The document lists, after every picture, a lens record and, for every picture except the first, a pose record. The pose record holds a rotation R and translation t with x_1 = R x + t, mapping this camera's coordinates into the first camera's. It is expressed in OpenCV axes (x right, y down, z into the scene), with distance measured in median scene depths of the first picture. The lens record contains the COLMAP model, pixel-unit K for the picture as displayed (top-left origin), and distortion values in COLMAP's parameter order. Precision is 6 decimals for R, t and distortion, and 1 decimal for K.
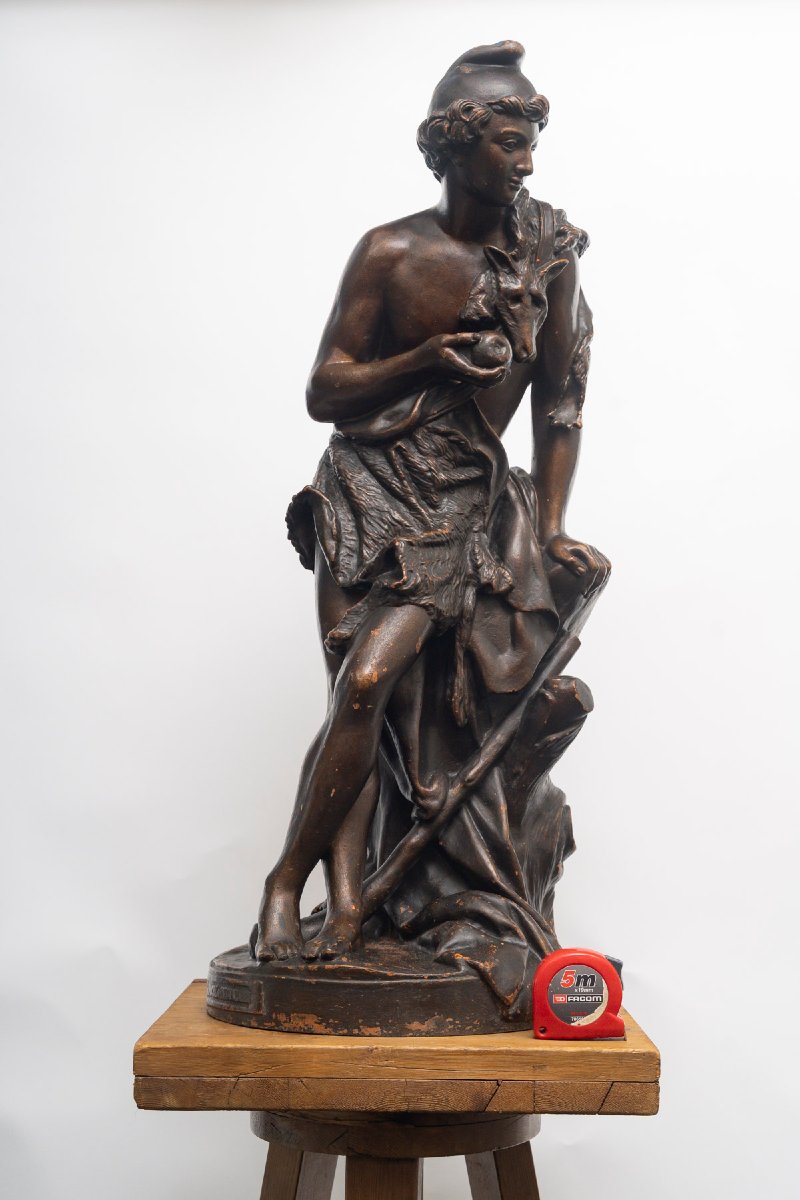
lens RADIAL K [[1889.8, 0, 399.6], [0, 1889.8, 594.6], [0, 0, 1]] dist [-0.006608, 0.000000]
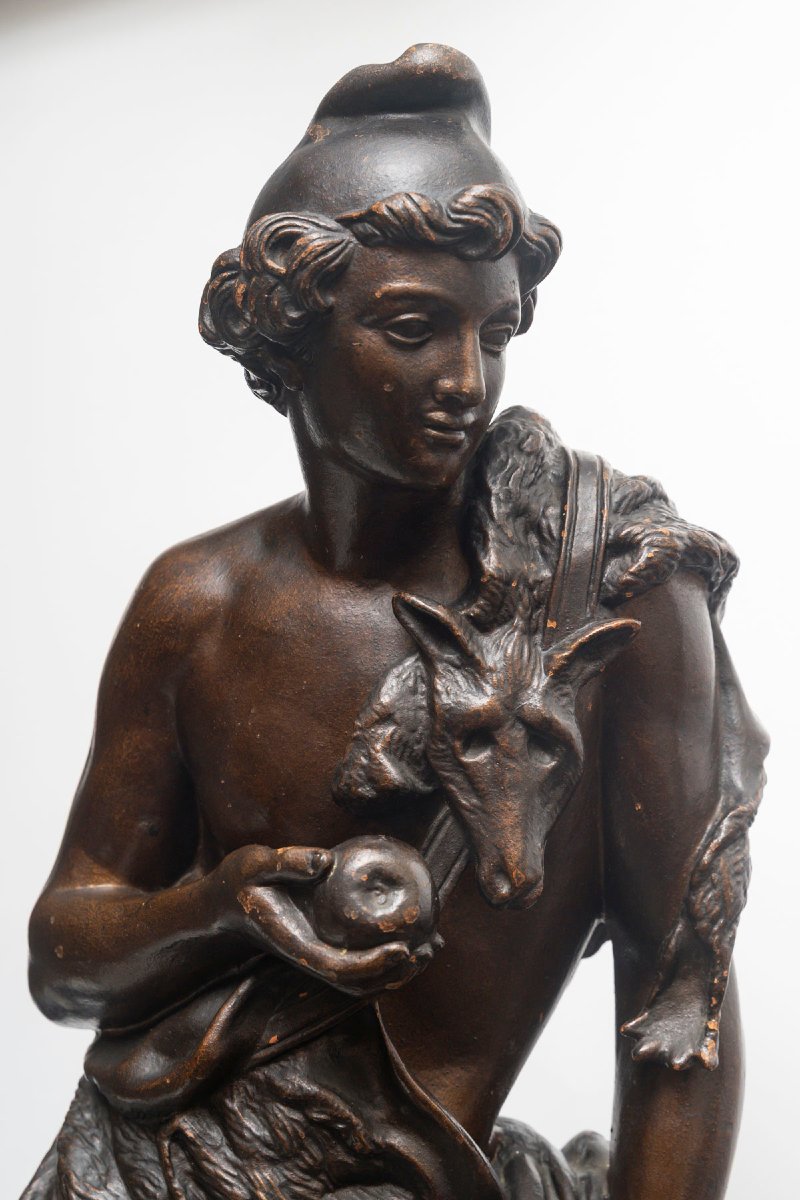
lens RADIAL K [[2362.2, 0, 399.3], [0, 2362.2, 598.1], [0, 0, 1]] dist [-0.006412, 0.000000]
pose [[0.933556, -0.023113, -0.357686, 0.211152], [-0.004397, 0.997105, -0.075909, -0.148387], [0.358405, 0.072438, 0.930752, 0.568064]]
